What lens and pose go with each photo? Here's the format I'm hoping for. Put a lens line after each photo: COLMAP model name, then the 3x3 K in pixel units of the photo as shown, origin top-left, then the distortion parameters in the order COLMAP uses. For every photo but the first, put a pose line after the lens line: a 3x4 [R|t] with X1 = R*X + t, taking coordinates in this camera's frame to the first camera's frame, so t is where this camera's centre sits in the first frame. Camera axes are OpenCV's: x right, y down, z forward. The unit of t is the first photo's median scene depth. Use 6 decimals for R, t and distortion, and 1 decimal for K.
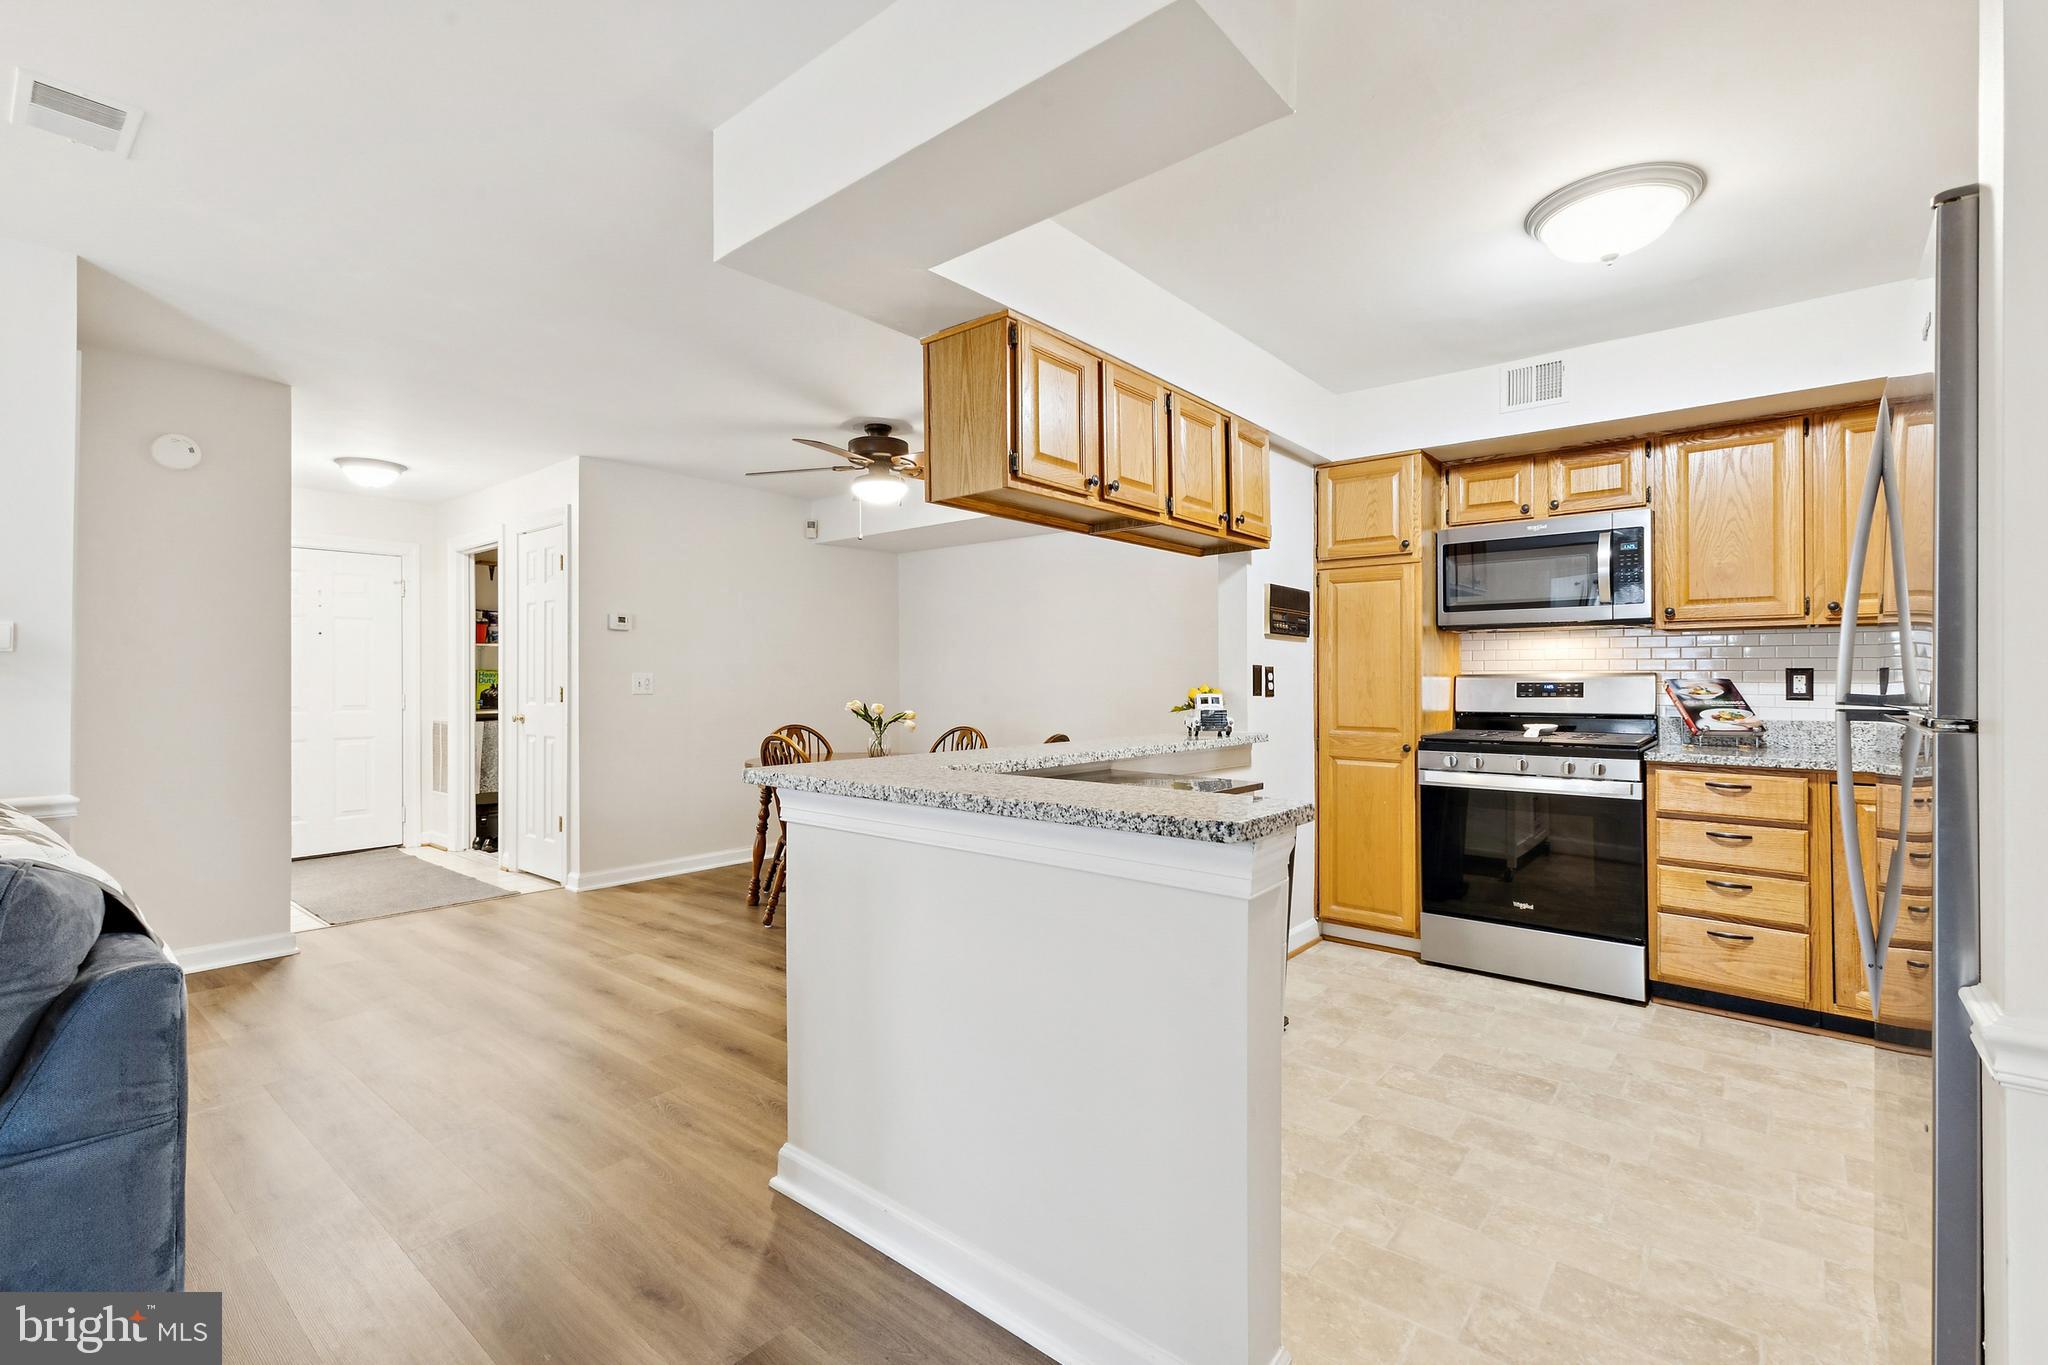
lens RADIAL K [[880.8, 0, 1020.3], [0, 880.8, 675.4], [0, 0, 1]] dist [0.009976, -0.000354]
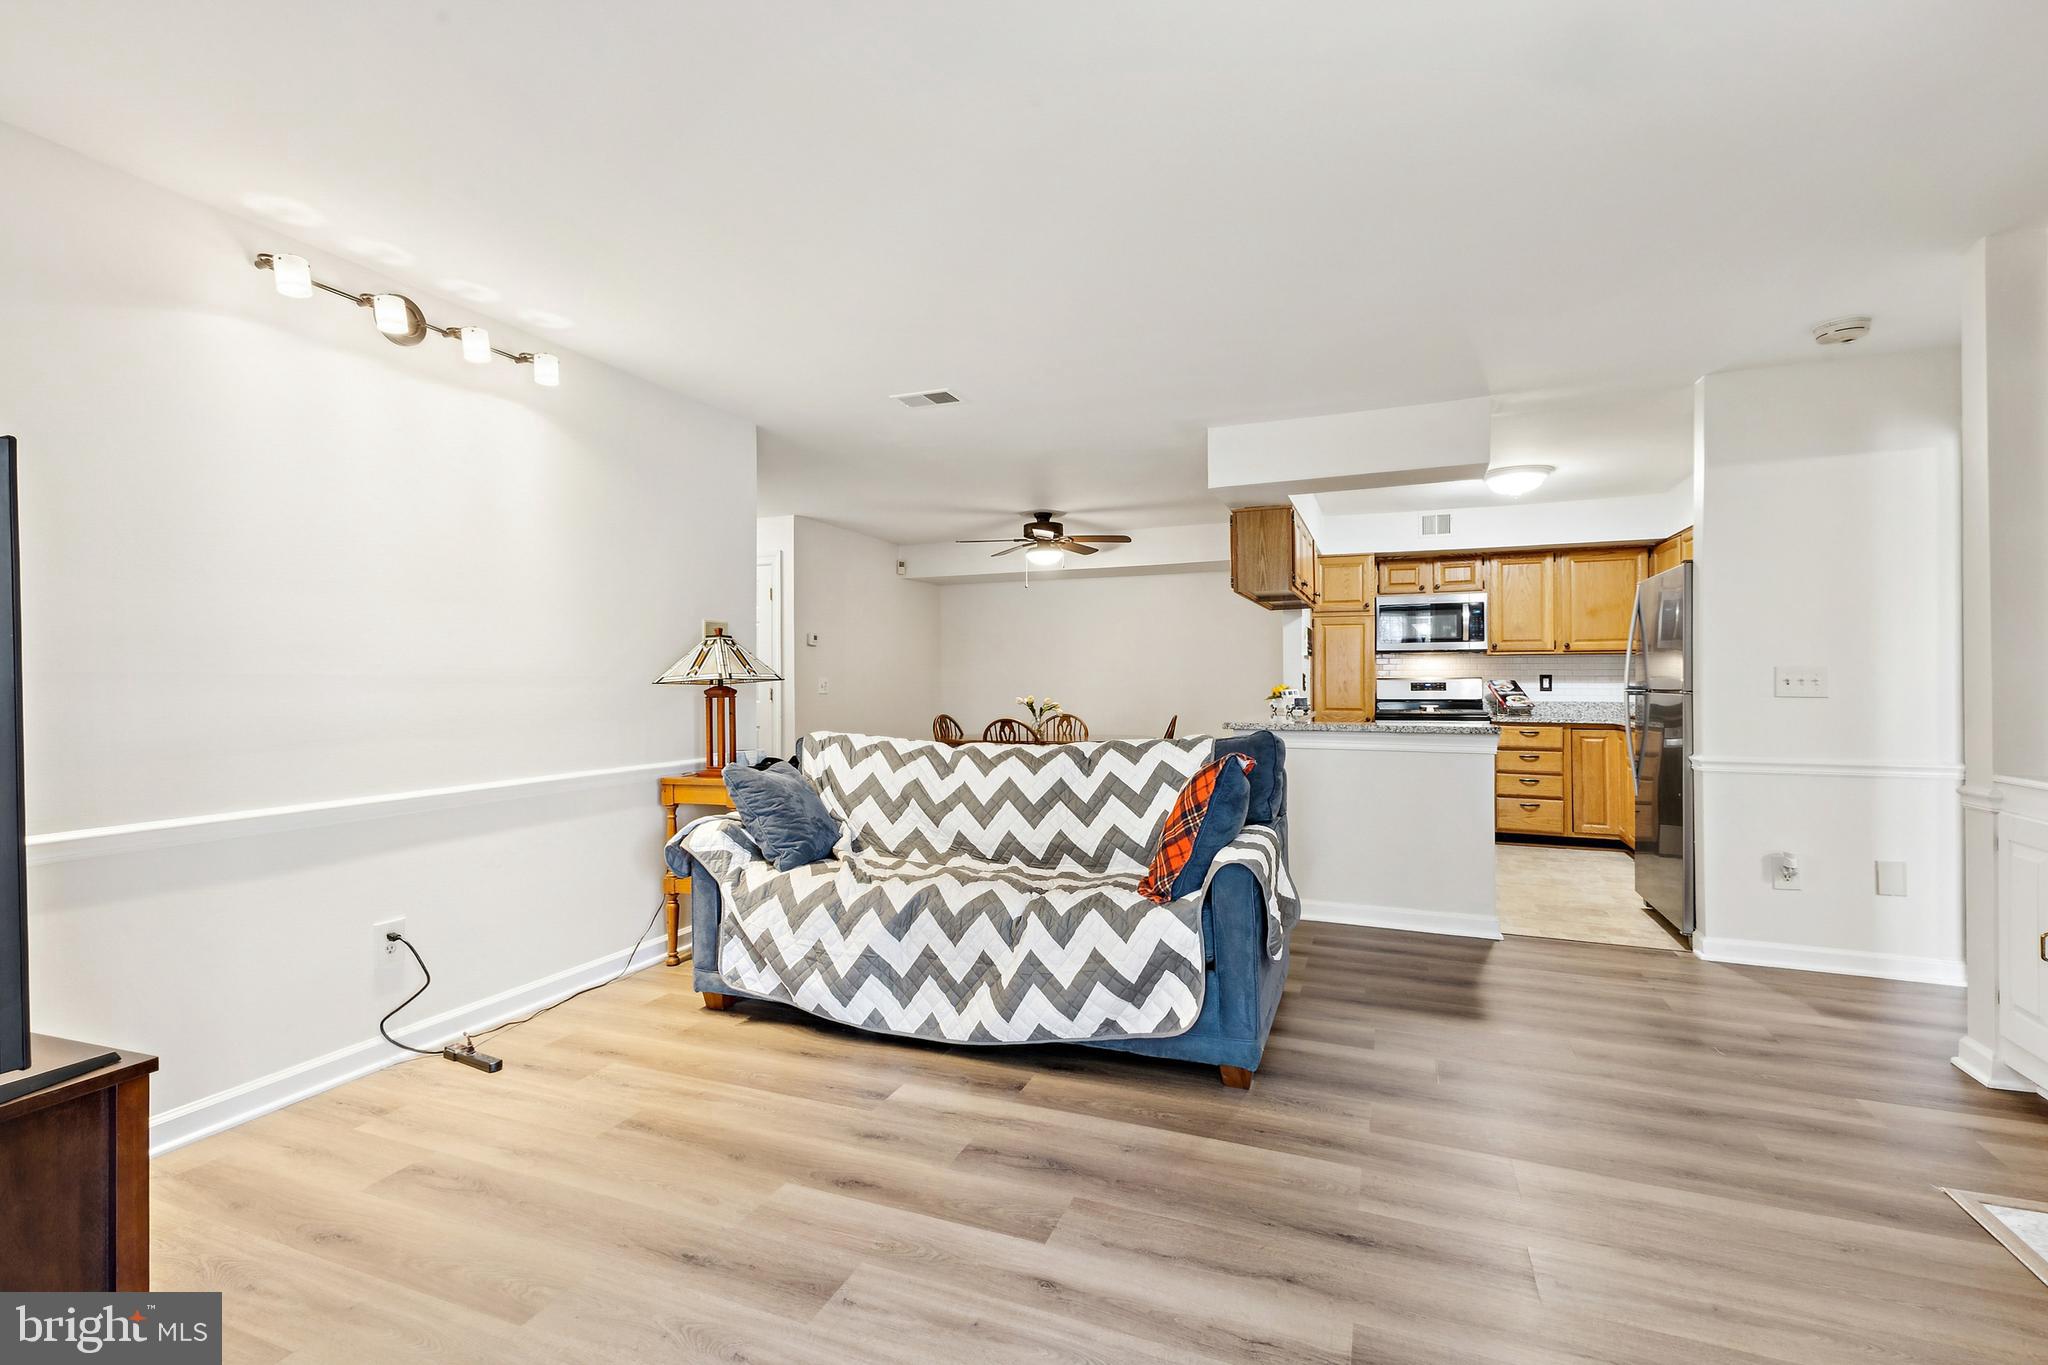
lens RADIAL K [[880.8, 0, 1019.6], [0, 880.8, 678.0], [0, 0, 1]] dist [0.009976, -0.000354]
pose [[0.952915, -0.002744, 0.303225, -0.840955], [0.003088, 0.999995, -0.000655, -0.003257], [-0.303222, 0.001561, 0.952919, -0.526516]]
